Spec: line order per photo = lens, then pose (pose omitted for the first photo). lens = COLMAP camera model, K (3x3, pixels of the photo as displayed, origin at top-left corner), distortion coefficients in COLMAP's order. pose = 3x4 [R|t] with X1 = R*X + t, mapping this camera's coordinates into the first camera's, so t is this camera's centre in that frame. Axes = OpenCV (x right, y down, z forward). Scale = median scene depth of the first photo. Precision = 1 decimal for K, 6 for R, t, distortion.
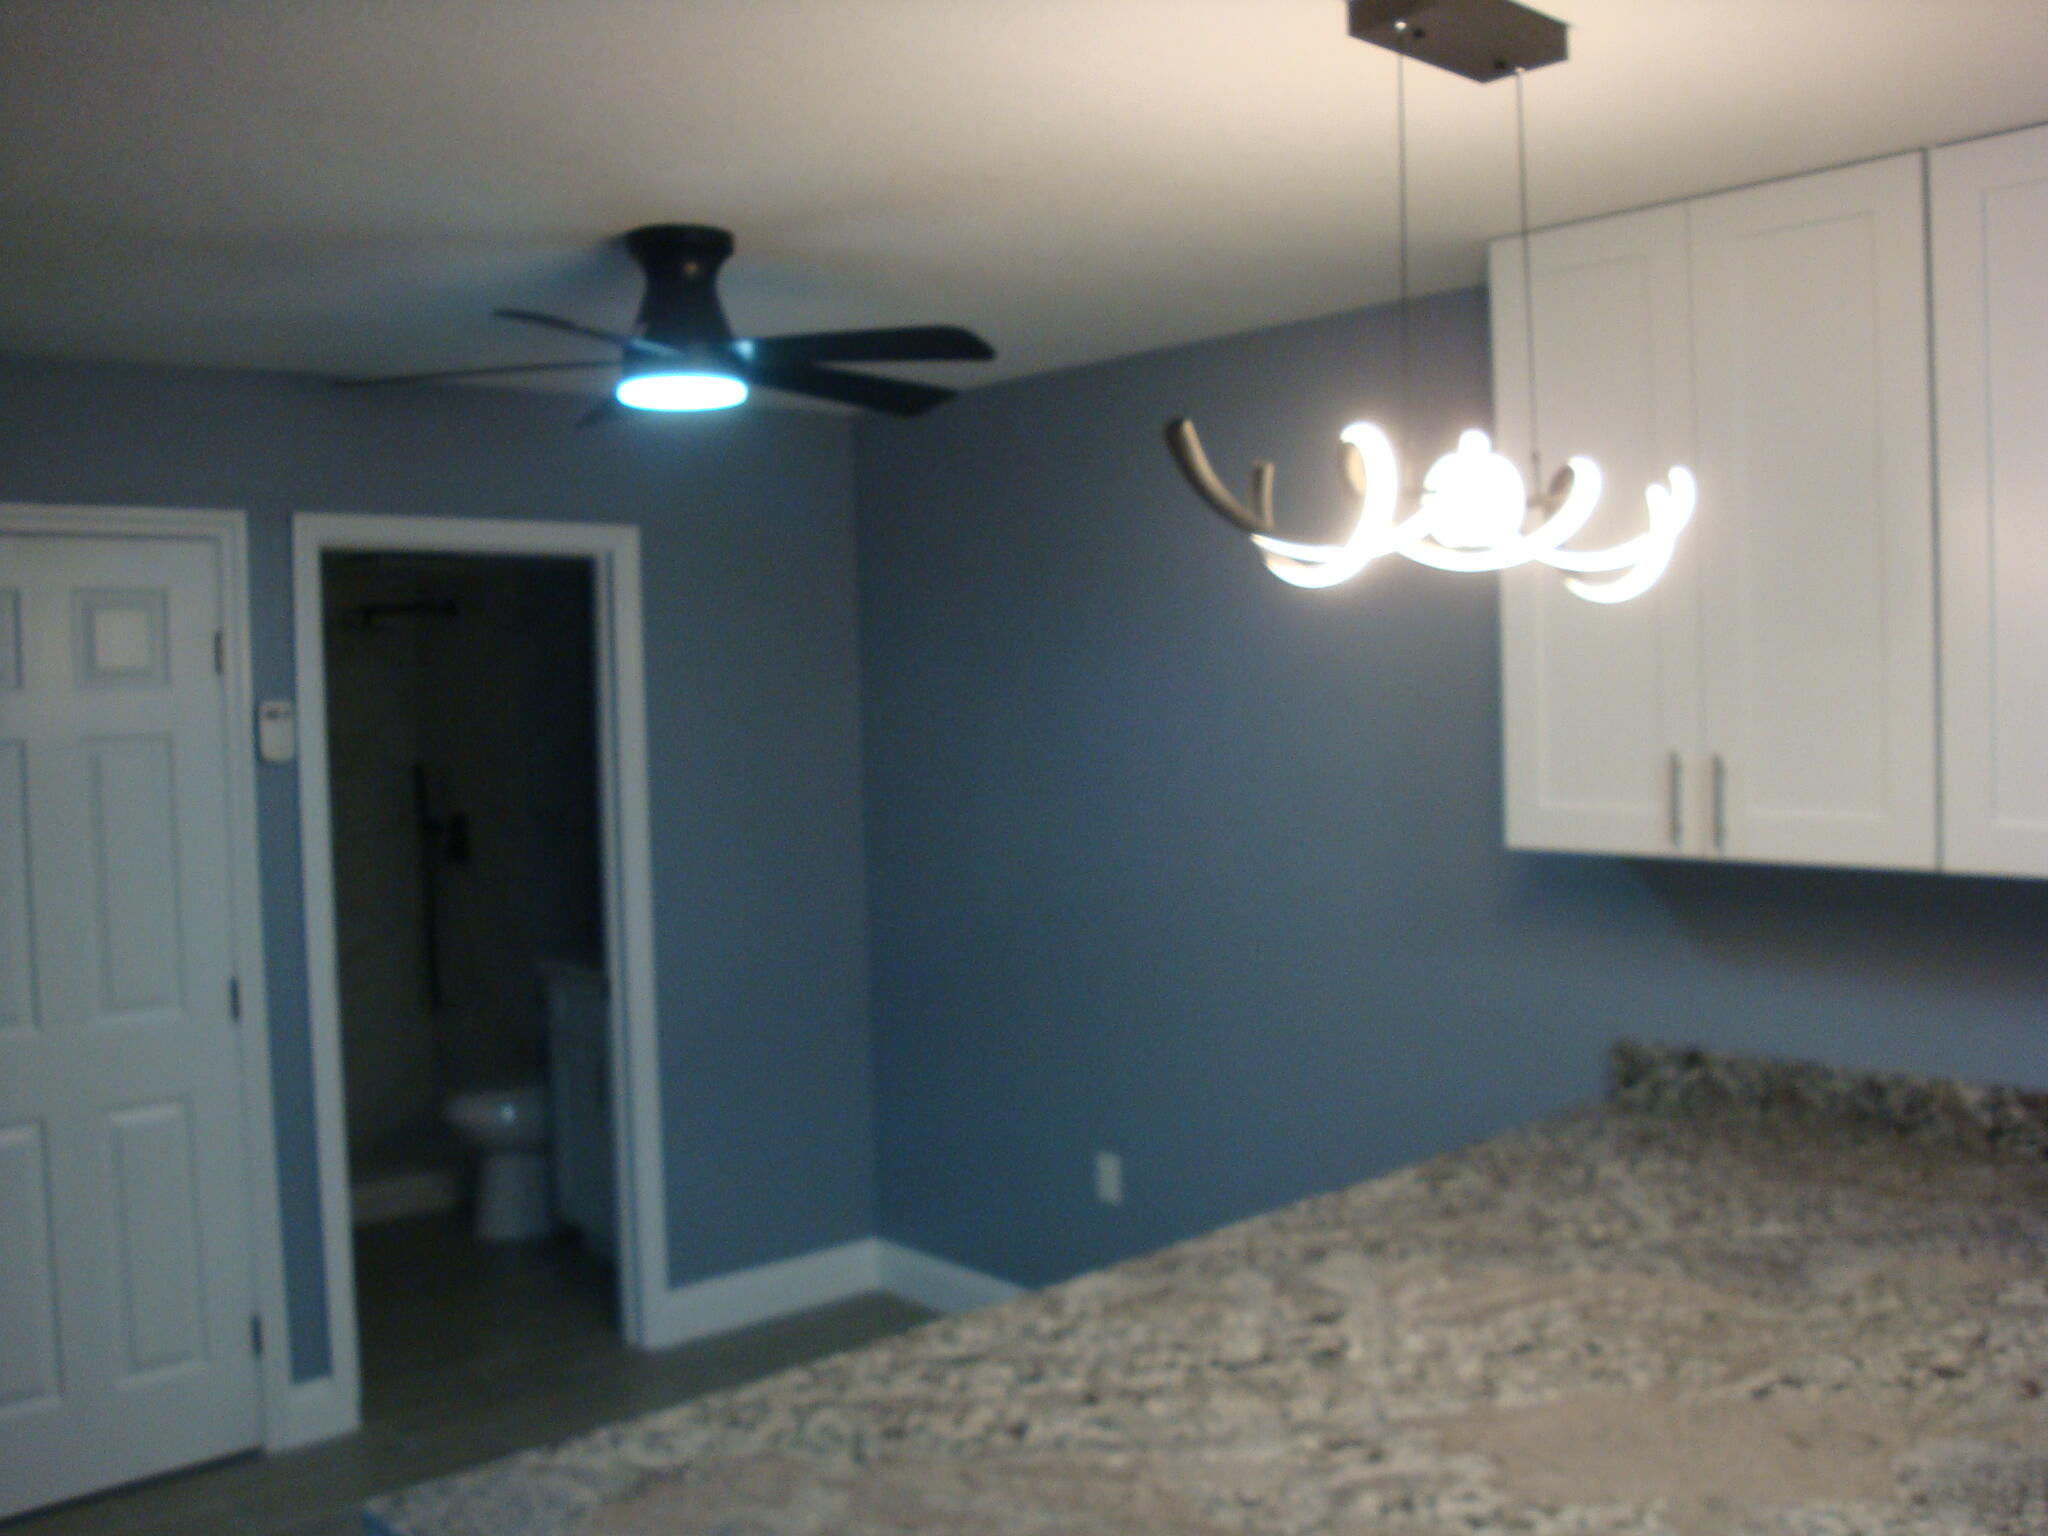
lens RADIAL K [[1856.1, 0, 1046.1], [0, 1856.1, 750.3], [0, 0, 1]] dist [-0.155539, 0.132984]
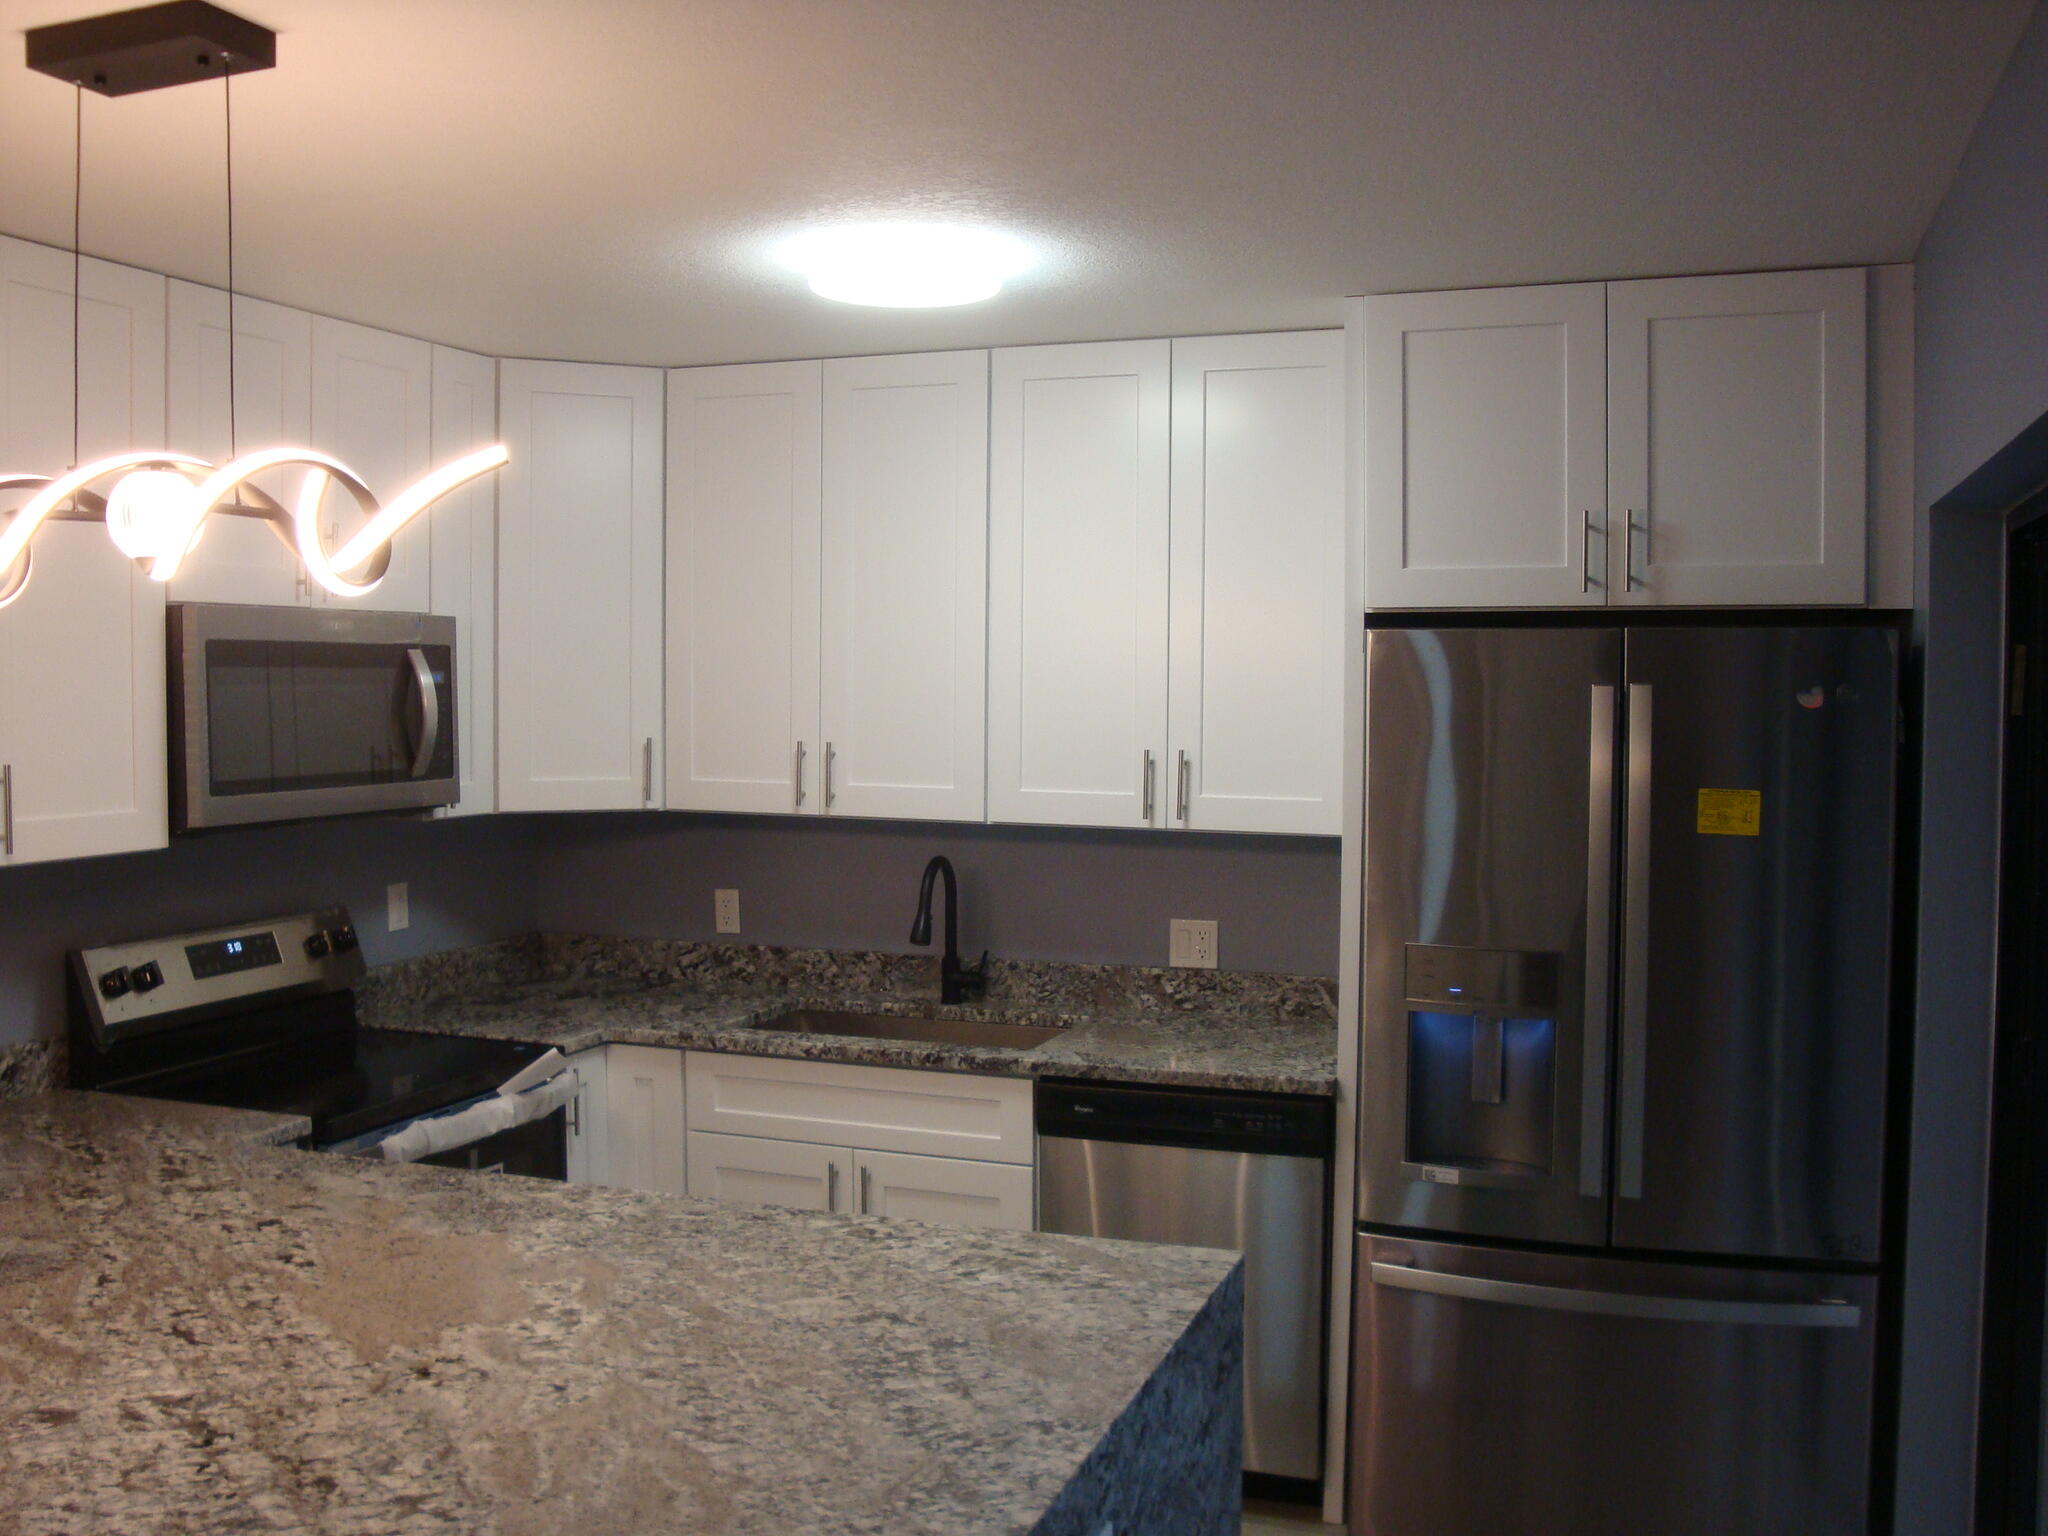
lens RADIAL K [[1856.1, 0, 1029.4], [0, 1856.1, 768.5], [0, 0, 1]] dist [-0.155539, 0.132984]
pose [[-0.448484, -0.019368, 0.893581, -0.840818], [0.045815, 0.997953, 0.044624, -0.016712], [-0.892616, 0.060953, -0.446679, 0.974611]]
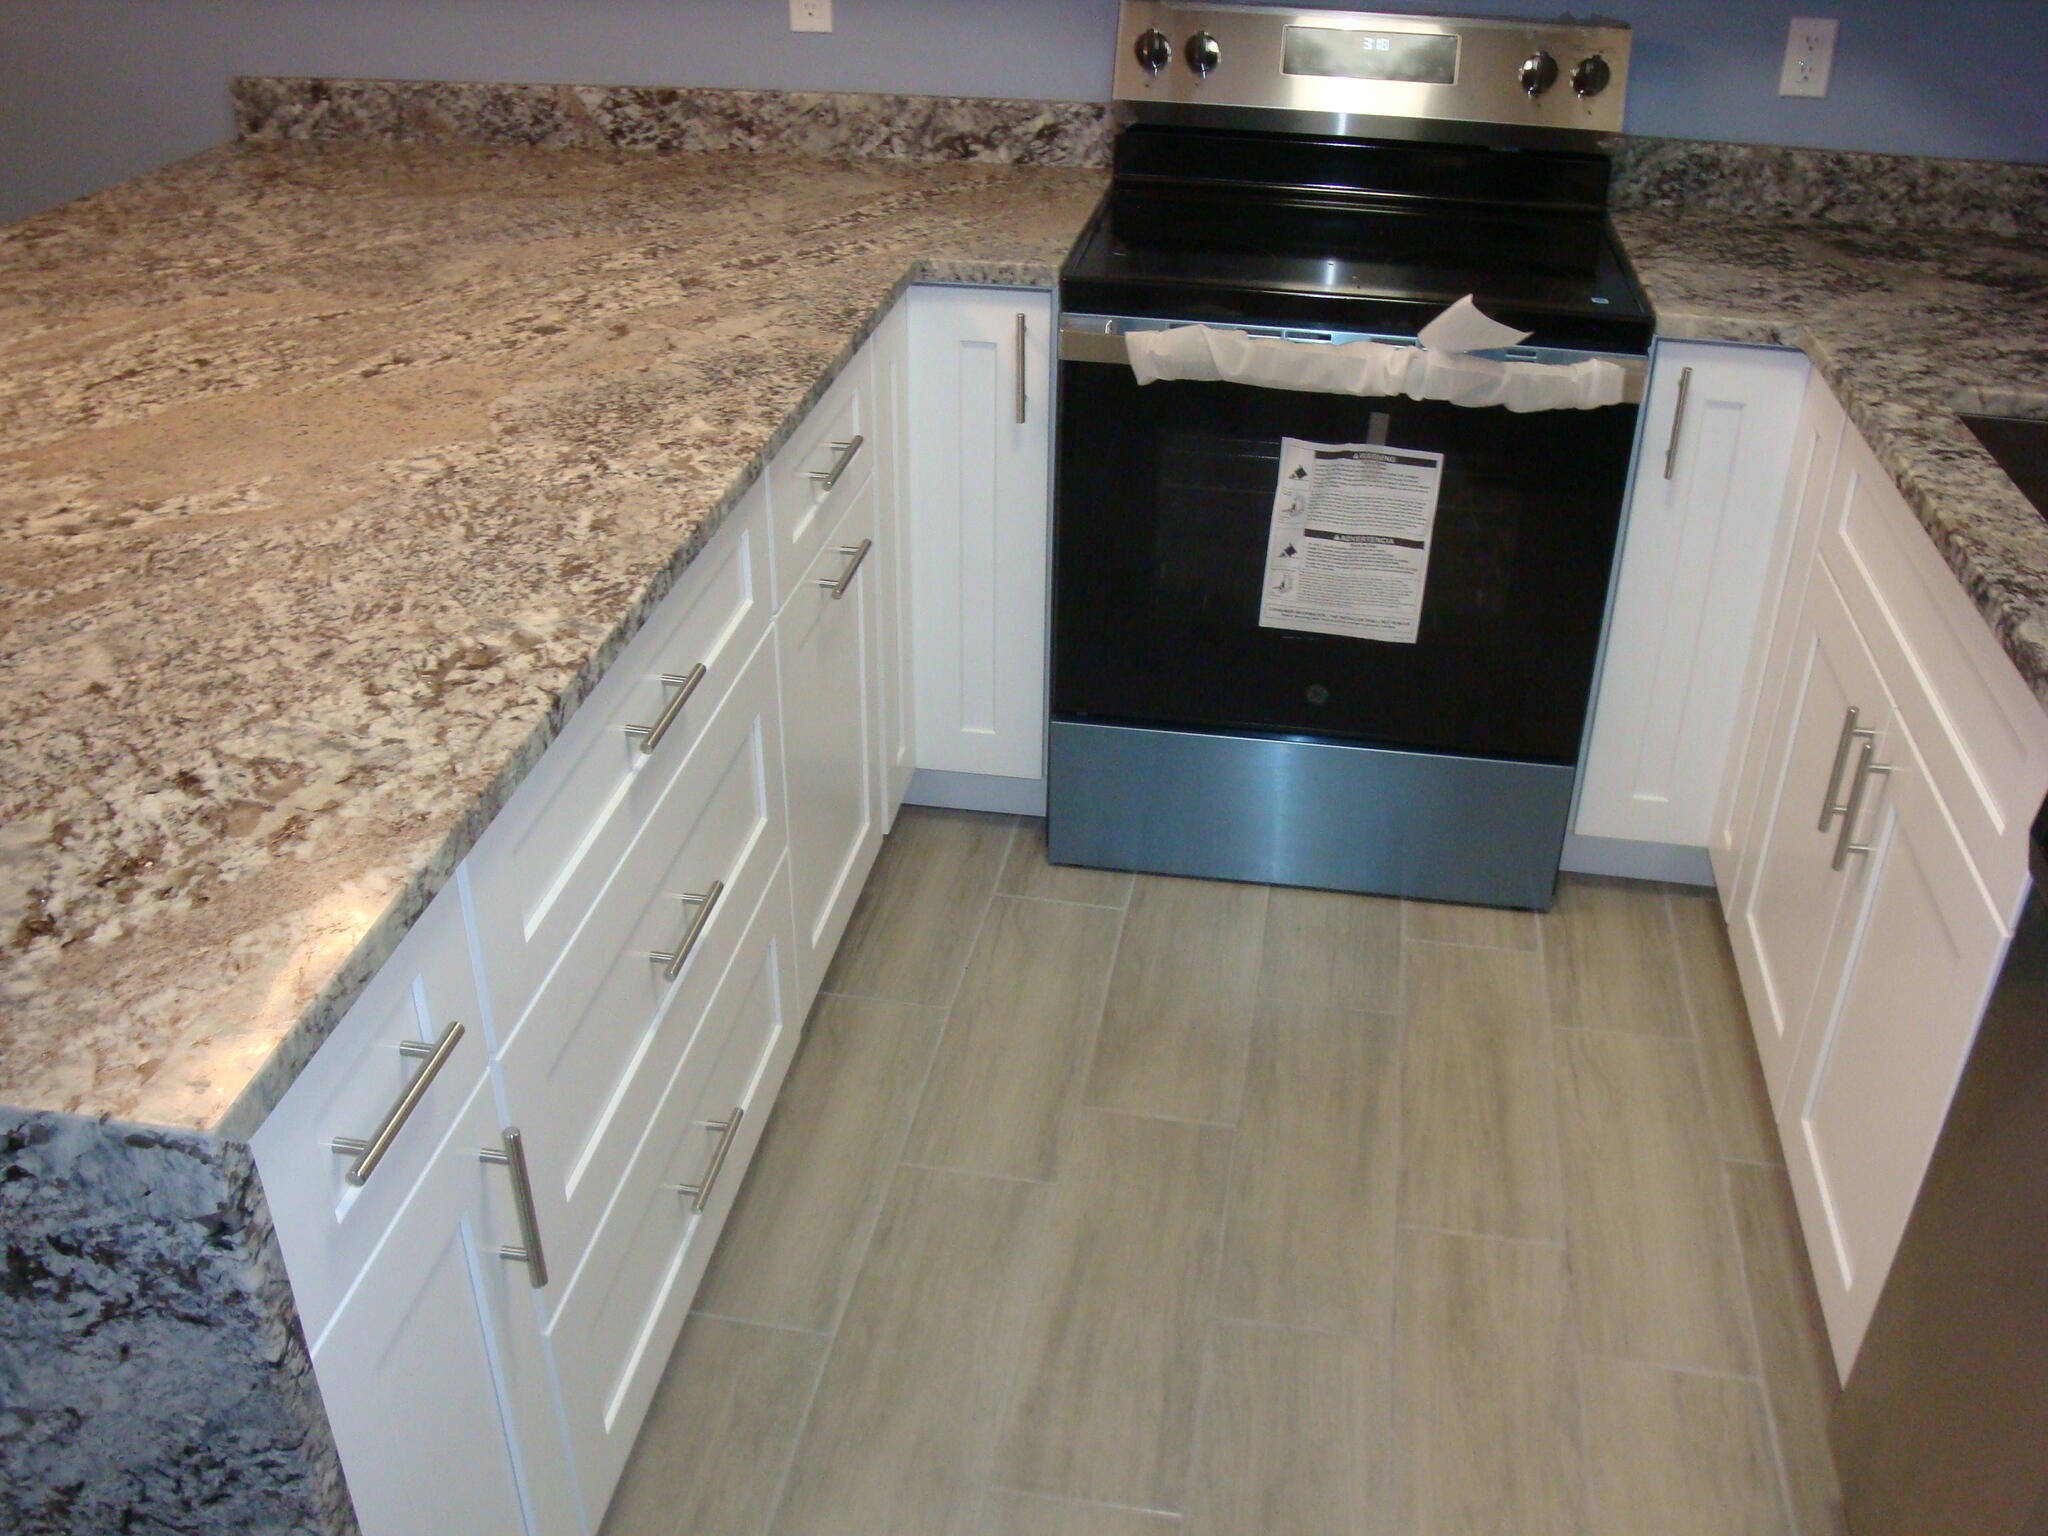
lens RADIAL K [[1856.1, 0, 1050.3], [0, 1856.1, 760.1], [0, 0, 1]] dist [-0.155539, 0.132984]
pose [[0.787909, -0.269774, 0.553553, 0.069158], [-0.015779, 0.889789, 0.456099, 0.073009], [-0.615589, -0.368099, 0.696816, -0.021823]]
